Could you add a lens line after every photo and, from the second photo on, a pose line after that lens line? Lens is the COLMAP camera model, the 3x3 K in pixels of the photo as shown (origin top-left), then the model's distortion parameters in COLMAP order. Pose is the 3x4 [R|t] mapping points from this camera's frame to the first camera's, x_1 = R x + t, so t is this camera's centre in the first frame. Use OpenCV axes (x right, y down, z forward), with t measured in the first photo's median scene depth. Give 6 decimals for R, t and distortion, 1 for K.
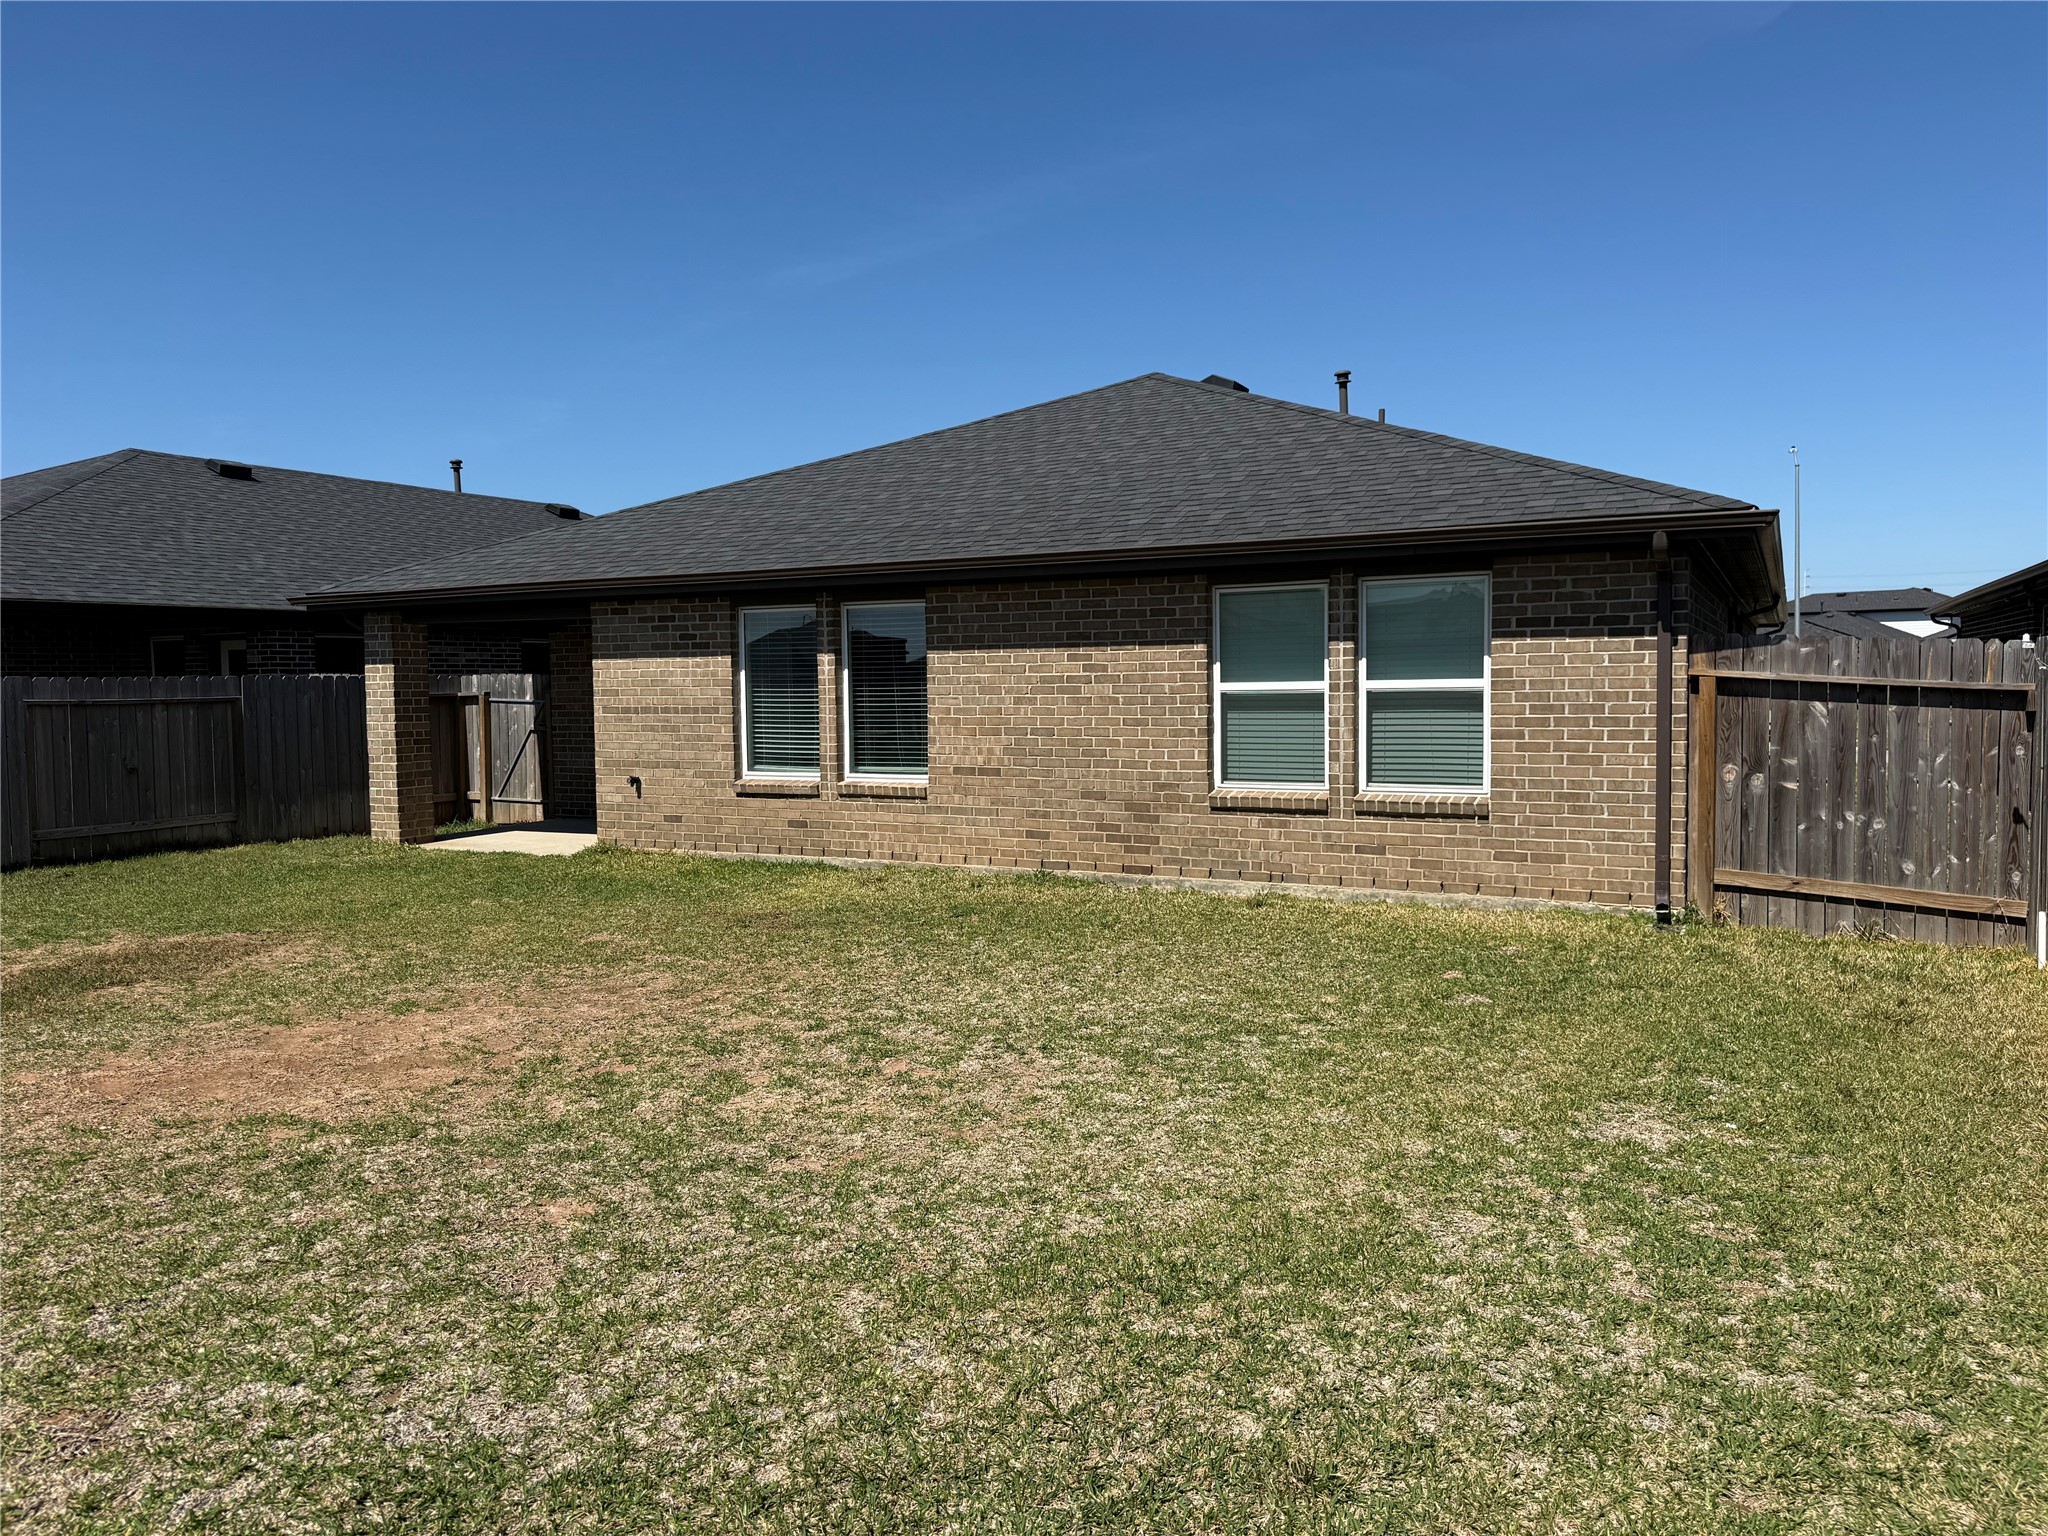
lens RADIAL K [[1452.6, 0, 1042.0], [0, 1452.6, 758.8], [0, 0, 1]] dist [0.012413, -0.048092]
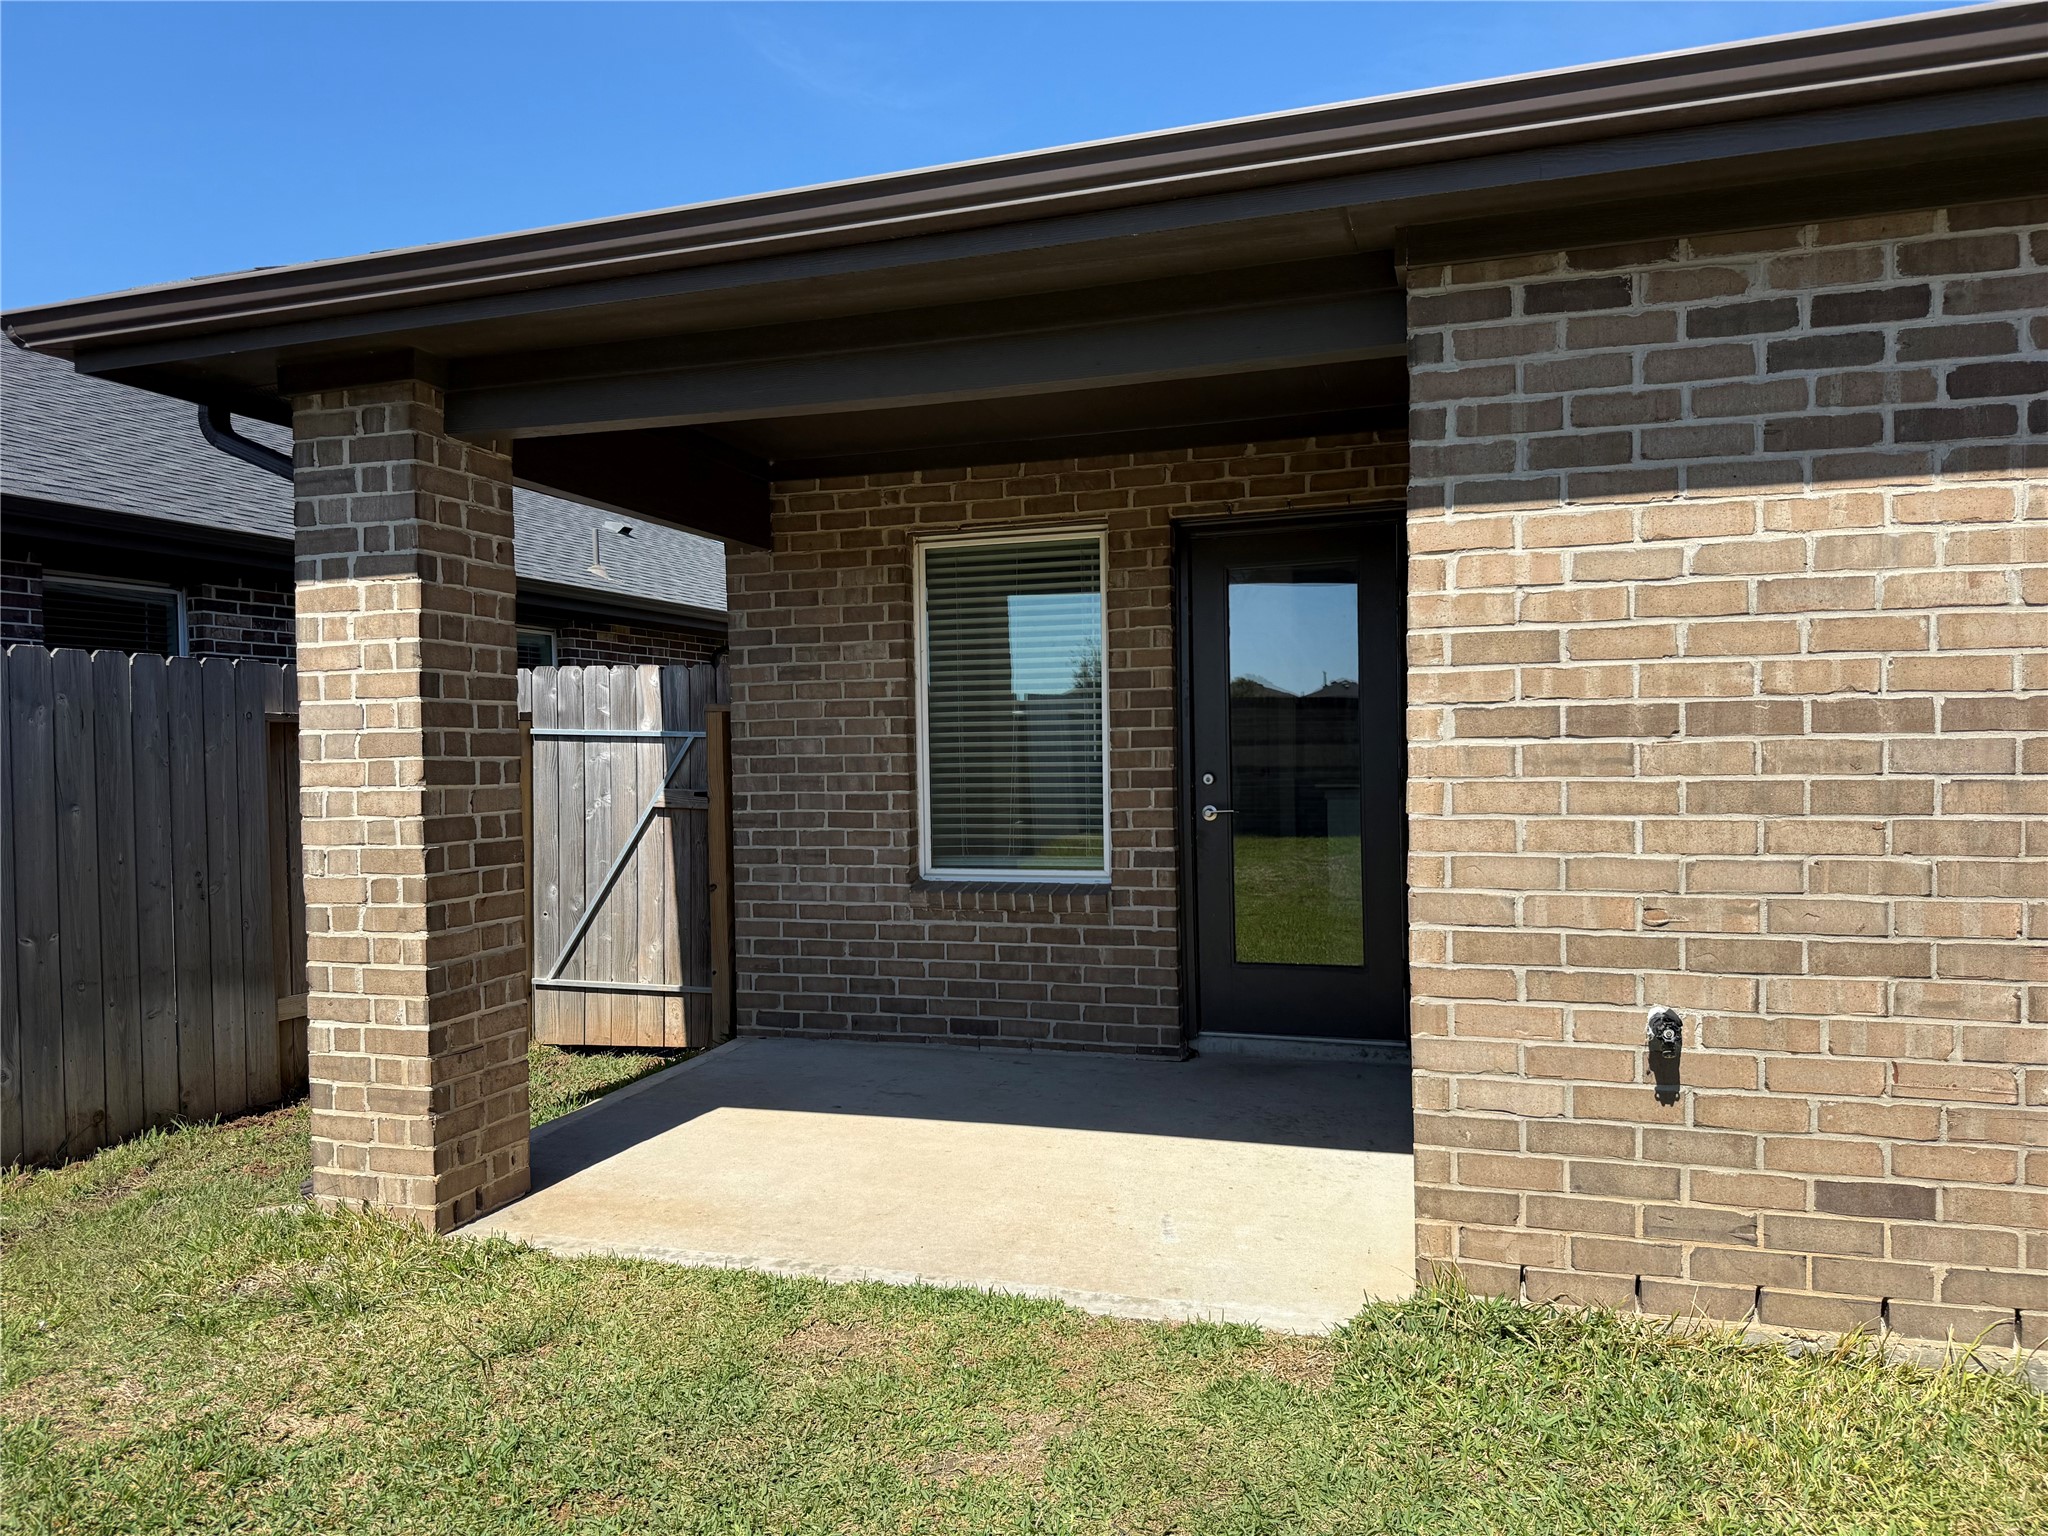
lens RADIAL K [[1452.6, 0, 1001.8], [0, 1452.6, 778.1], [0, 0, 1]] dist [0.012413, -0.048092]
pose [[0.989870, -0.007806, 0.141763, -0.375422], [0.012710, 0.999350, -0.033721, -0.016102], [-0.141408, 0.035182, 0.989326, 0.712294]]
